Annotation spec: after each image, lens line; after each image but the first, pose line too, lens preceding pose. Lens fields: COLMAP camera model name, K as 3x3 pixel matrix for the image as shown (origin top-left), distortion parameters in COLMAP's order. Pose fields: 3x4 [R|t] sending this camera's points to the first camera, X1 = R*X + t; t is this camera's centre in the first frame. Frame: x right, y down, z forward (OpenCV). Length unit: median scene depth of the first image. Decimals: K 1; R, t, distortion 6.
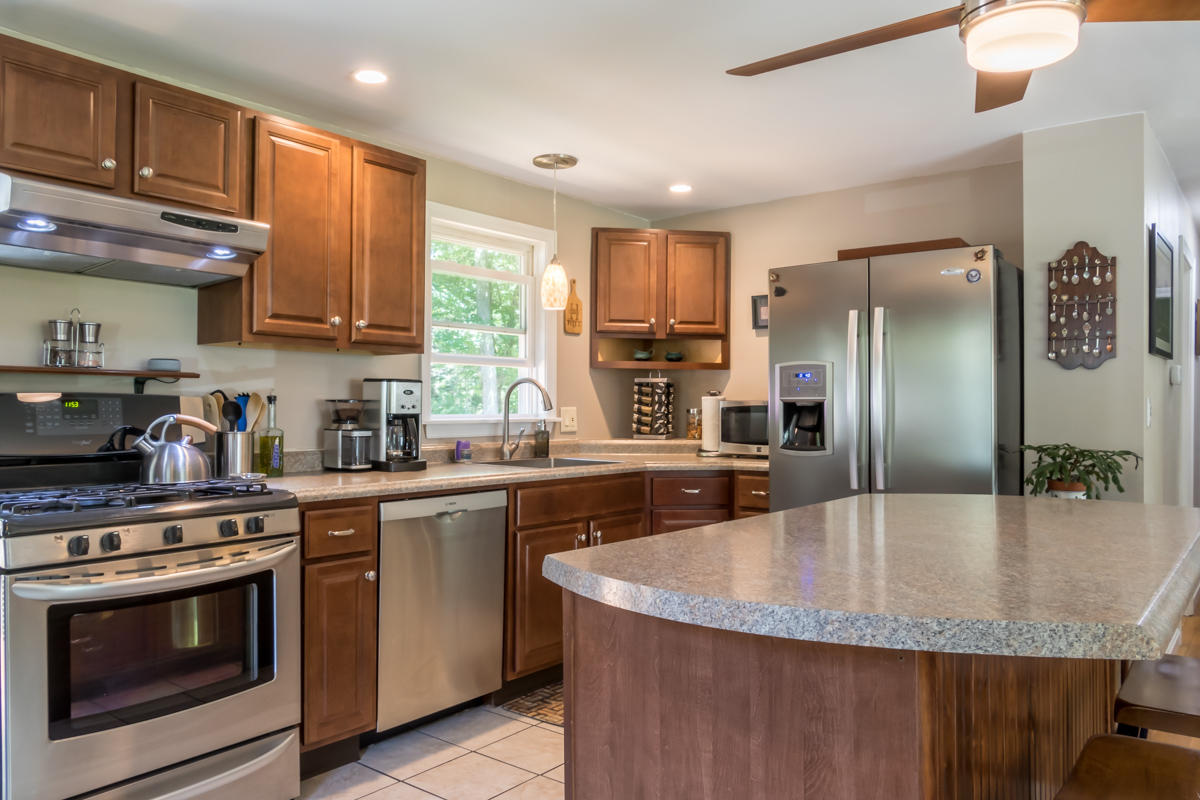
lens RADIAL K [[890.0, 0, 600.0], [0, 890.0, 400.0], [0, 0, 1]] dist [-0.037152, 0.014829]
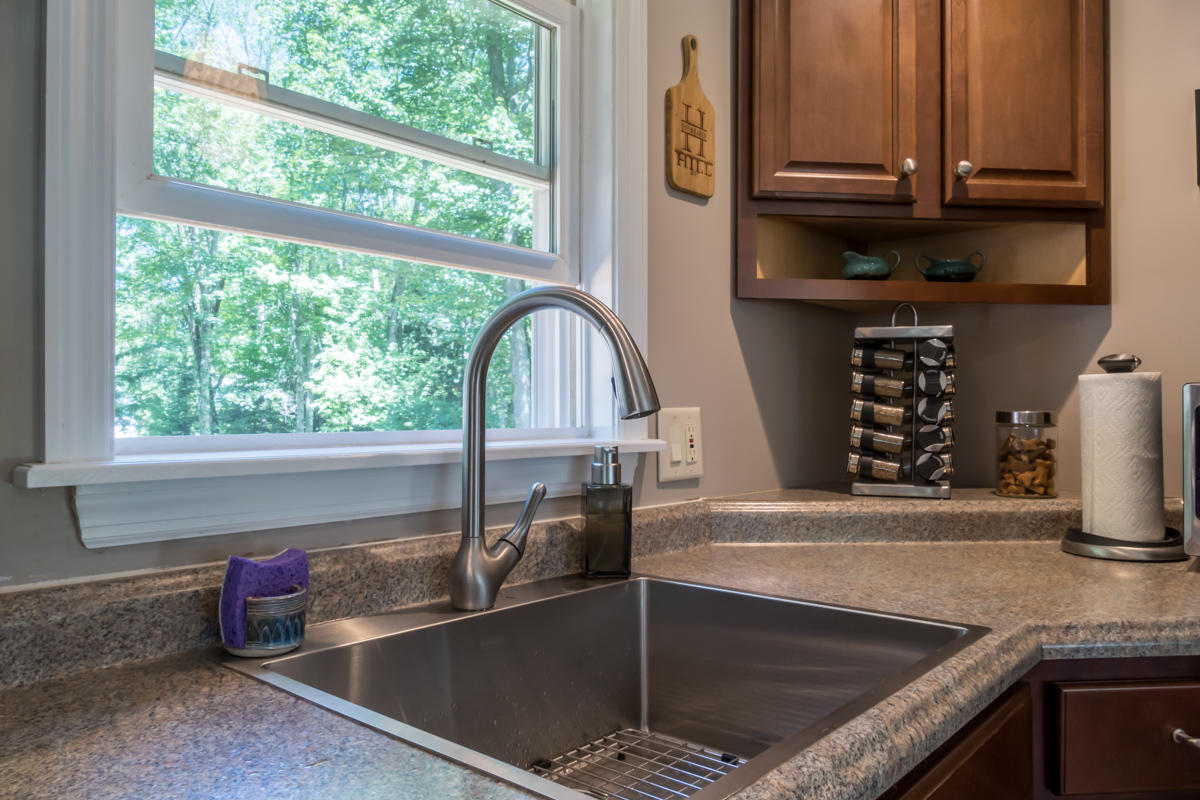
lens RADIAL K [[890.0, 0, 600.0], [0, 890.0, 400.0], [0, 0, 1]] dist [-0.037152, 0.014829]
pose [[0.999003, -0.005171, -0.044337, -0.049793], [0.004841, 0.999960, -0.007543, 0.007455], [0.044375, 0.007321, 0.998988, 0.646225]]
